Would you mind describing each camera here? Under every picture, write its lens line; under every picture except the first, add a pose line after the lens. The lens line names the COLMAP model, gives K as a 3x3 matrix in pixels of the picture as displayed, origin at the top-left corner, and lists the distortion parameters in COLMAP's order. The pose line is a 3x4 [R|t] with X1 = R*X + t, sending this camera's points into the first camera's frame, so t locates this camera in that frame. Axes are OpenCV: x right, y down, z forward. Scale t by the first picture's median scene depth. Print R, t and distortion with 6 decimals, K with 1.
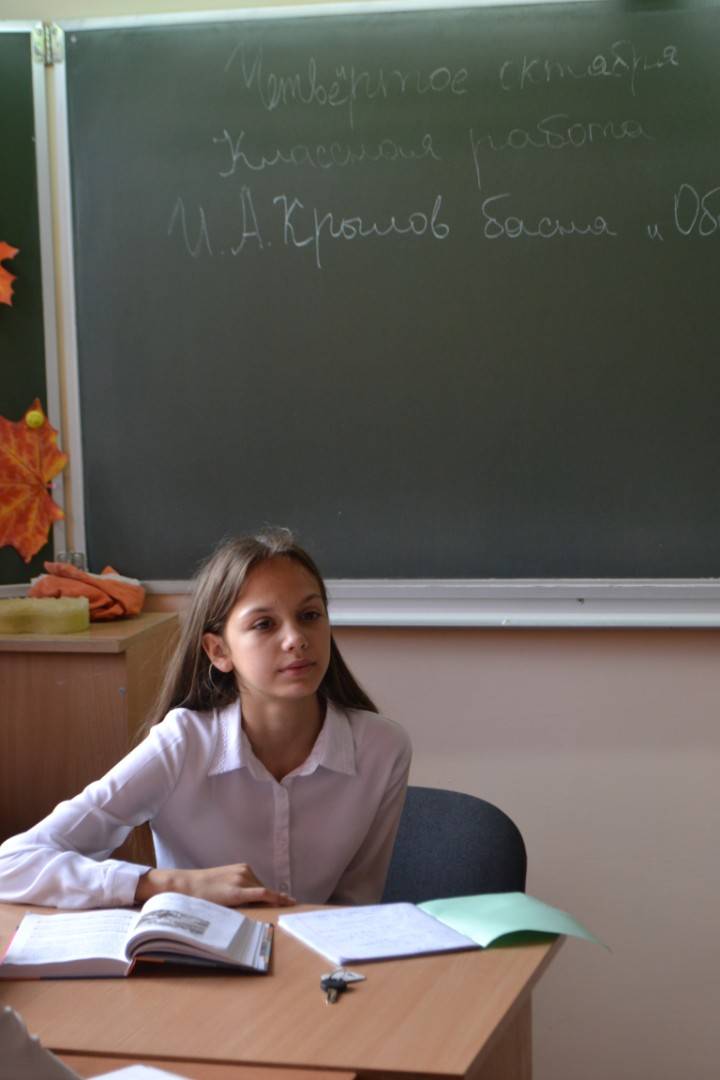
lens RADIAL K [[2585.8, 0, 360.0], [0, 2585.8, 540.0], [0, 0, 1]] dist [-0.002401, 0.144257]
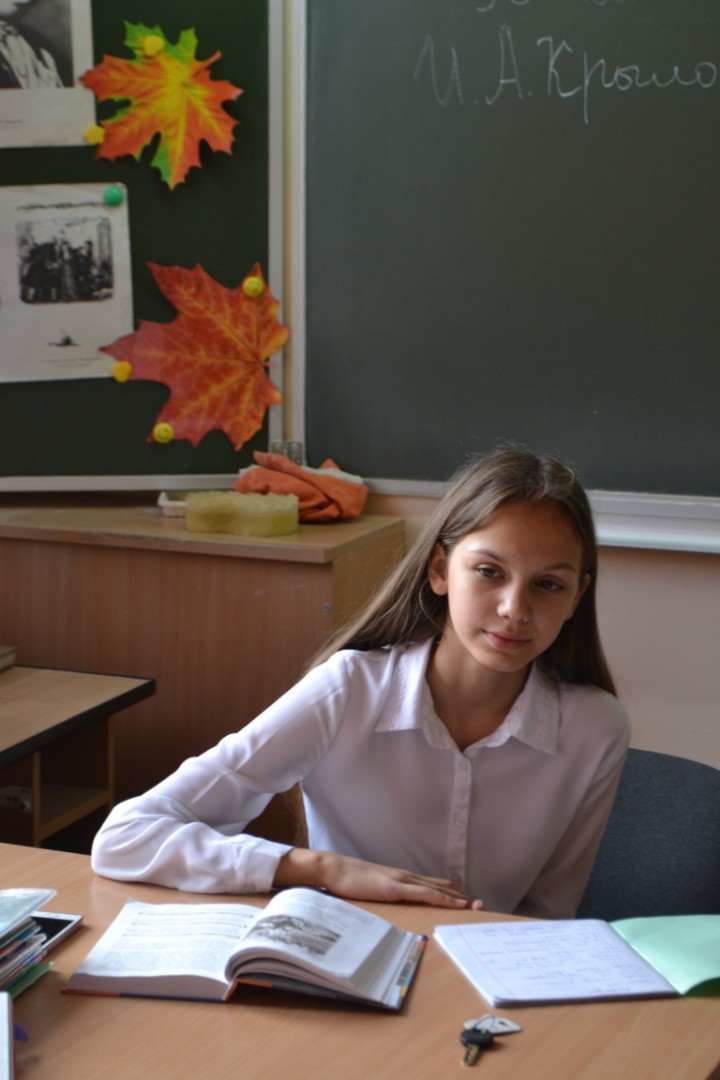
lens RADIAL K [[2585.8, 0, 360.0], [0, 2585.8, 540.0], [0, 0, 1]] dist [-0.002401, 0.144257]
pose [[0.989454, 0.057409, -0.132982, 0.033515], [-0.050102, 0.997078, 0.057660, -0.014817], [0.135904, -0.050389, 0.989440, 0.149898]]
